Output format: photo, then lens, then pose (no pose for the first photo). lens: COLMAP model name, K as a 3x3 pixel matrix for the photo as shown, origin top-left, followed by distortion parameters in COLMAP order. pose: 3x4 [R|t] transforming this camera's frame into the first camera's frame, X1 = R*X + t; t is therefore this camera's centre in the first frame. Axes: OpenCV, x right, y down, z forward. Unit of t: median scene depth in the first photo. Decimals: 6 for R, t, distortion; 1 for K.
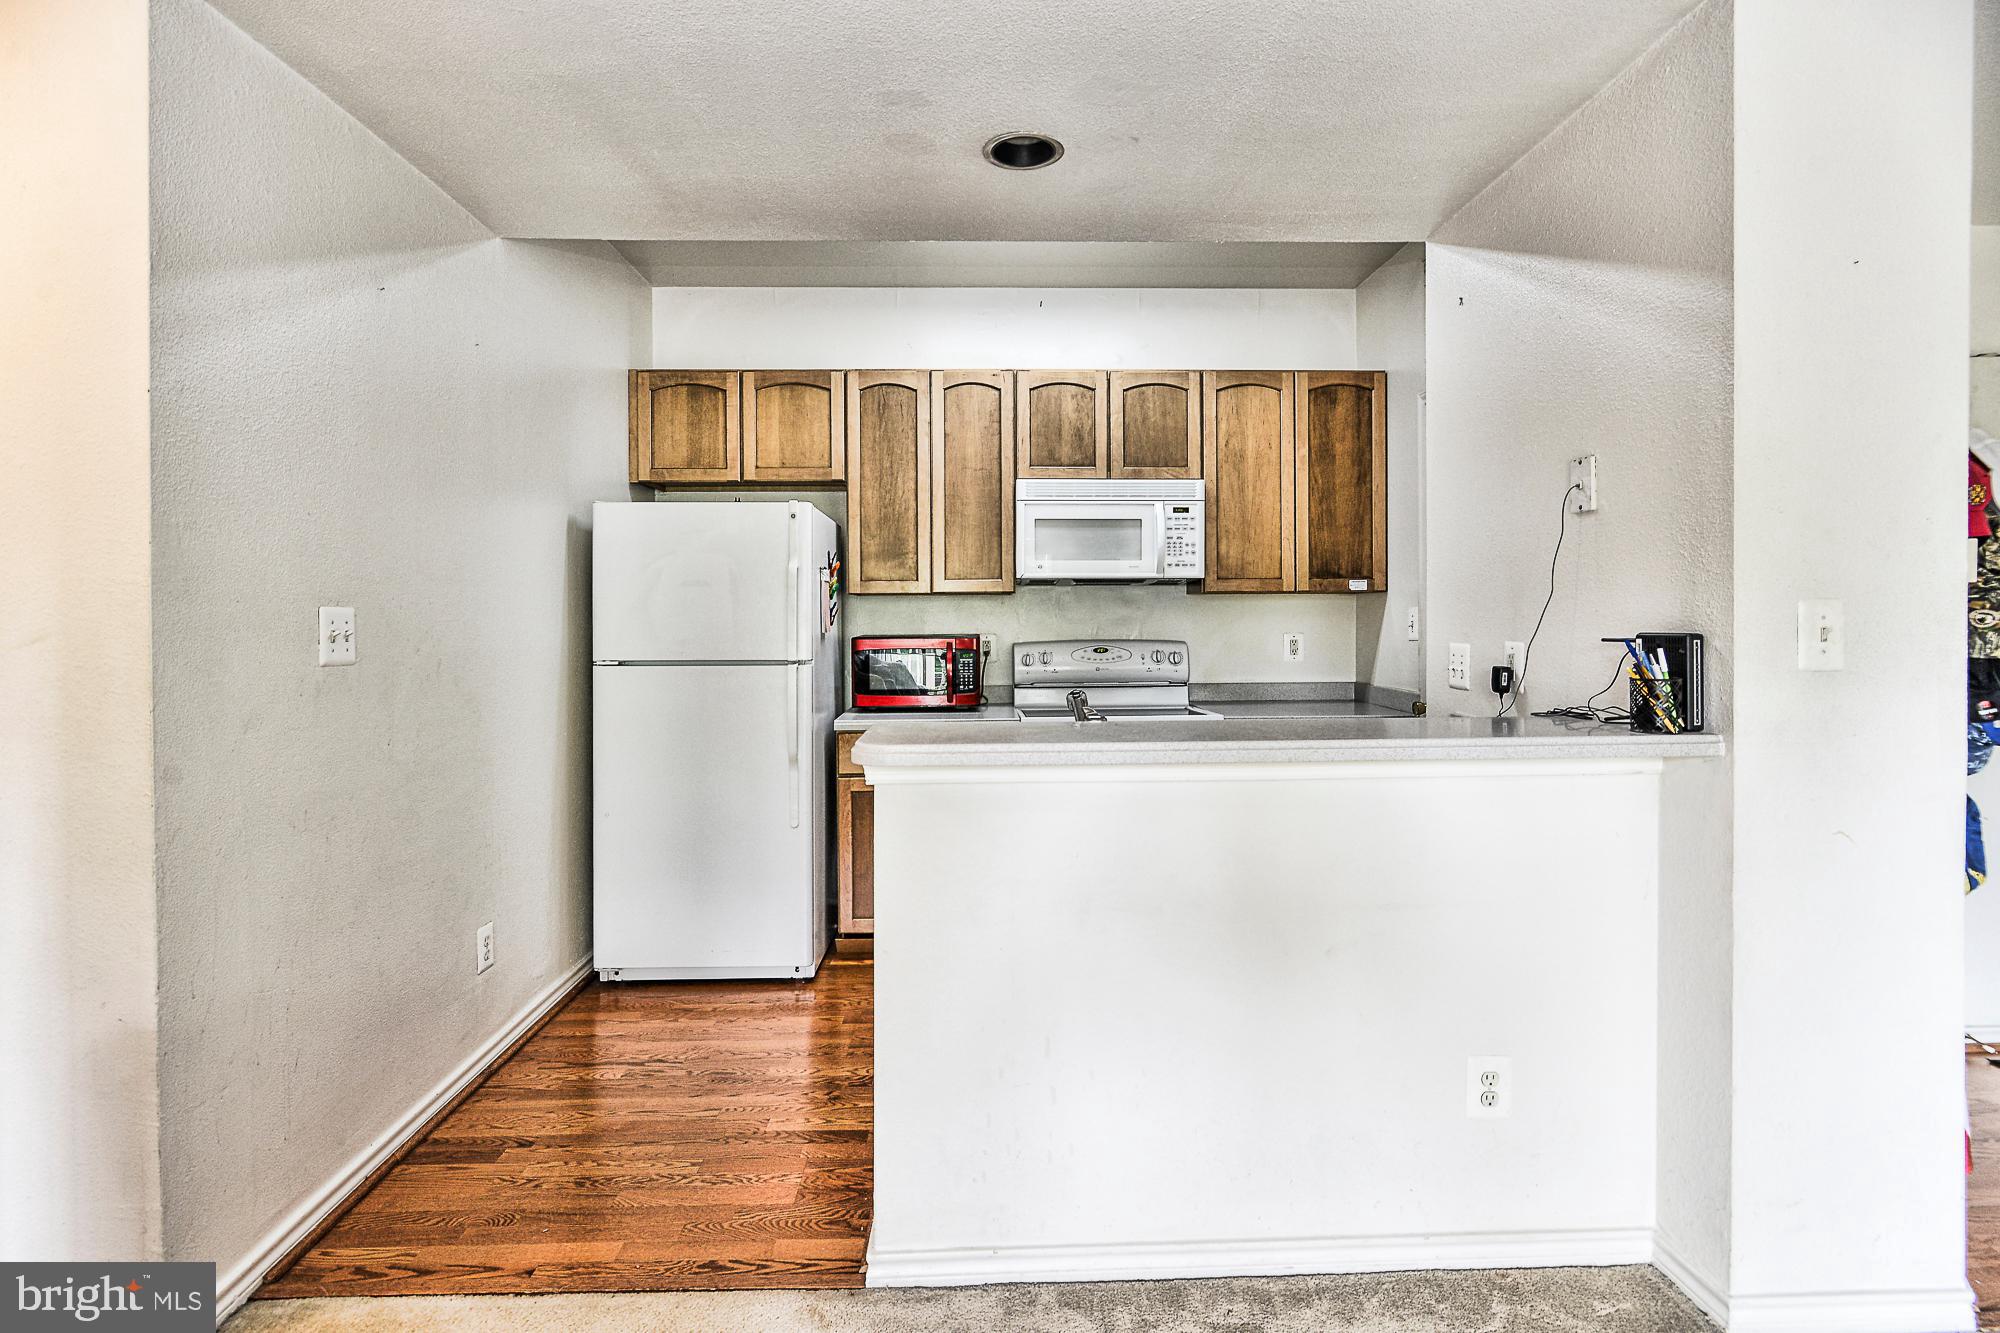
lens RADIAL K [[971.5, 0, 1000.0], [0, 971.5, 666.5], [0, 0, 1]] dist [0.001397, 0.000006]
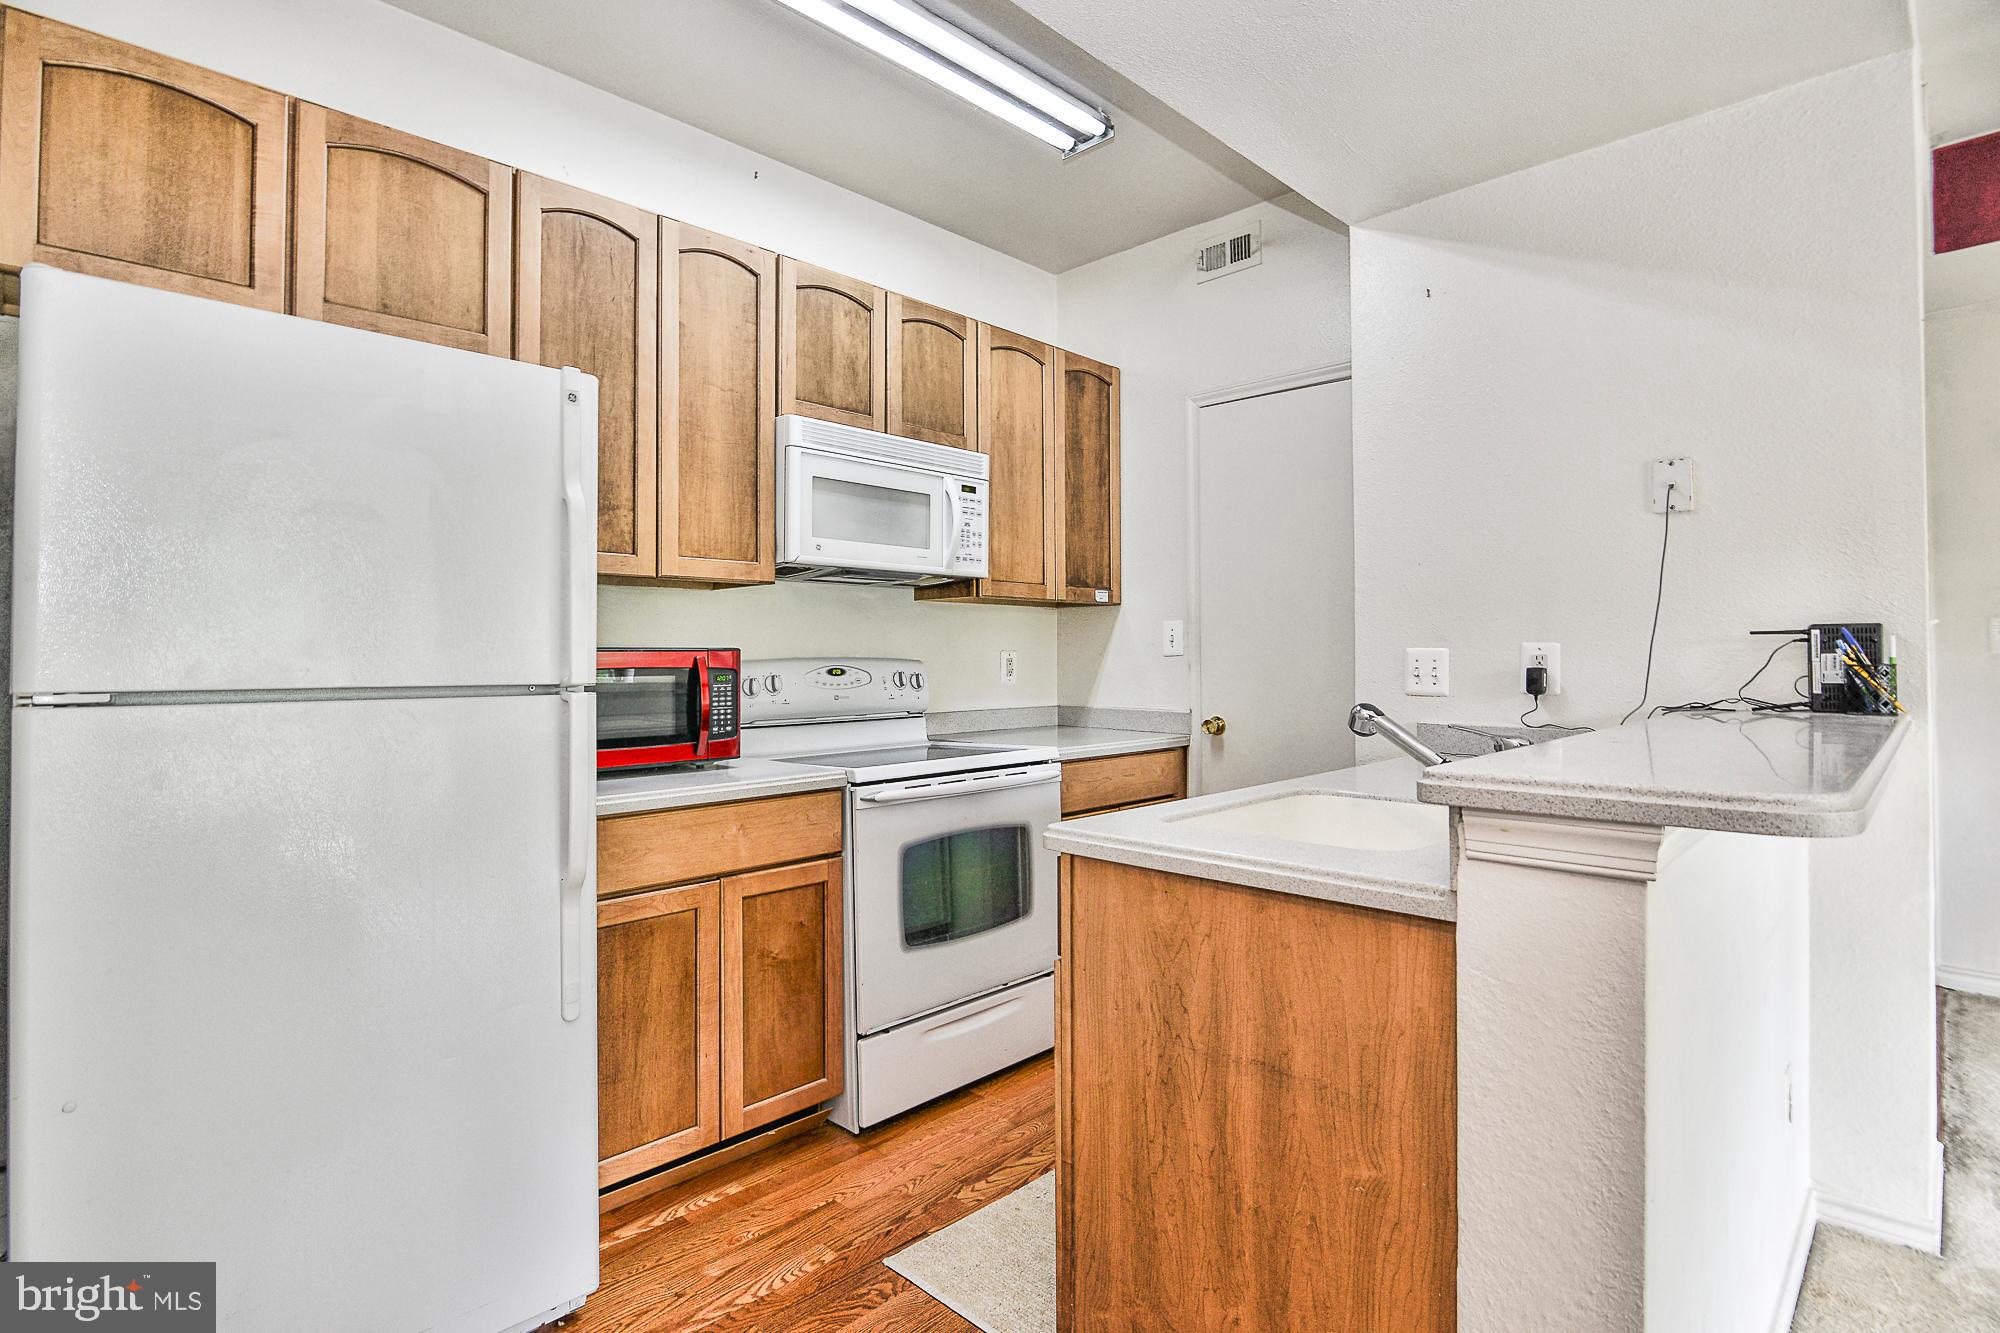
lens RADIAL K [[995.2, 0, 1000.0], [0, 995.2, 666.5], [0, 0, 1]] dist [-0.015548, -0.000663]
pose [[0.720549, -0.003785, 0.693393, -0.347358], [0.034801, 0.998922, -0.030712, 0.006620], [-0.692530, 0.046260, 0.719904, 0.410242]]
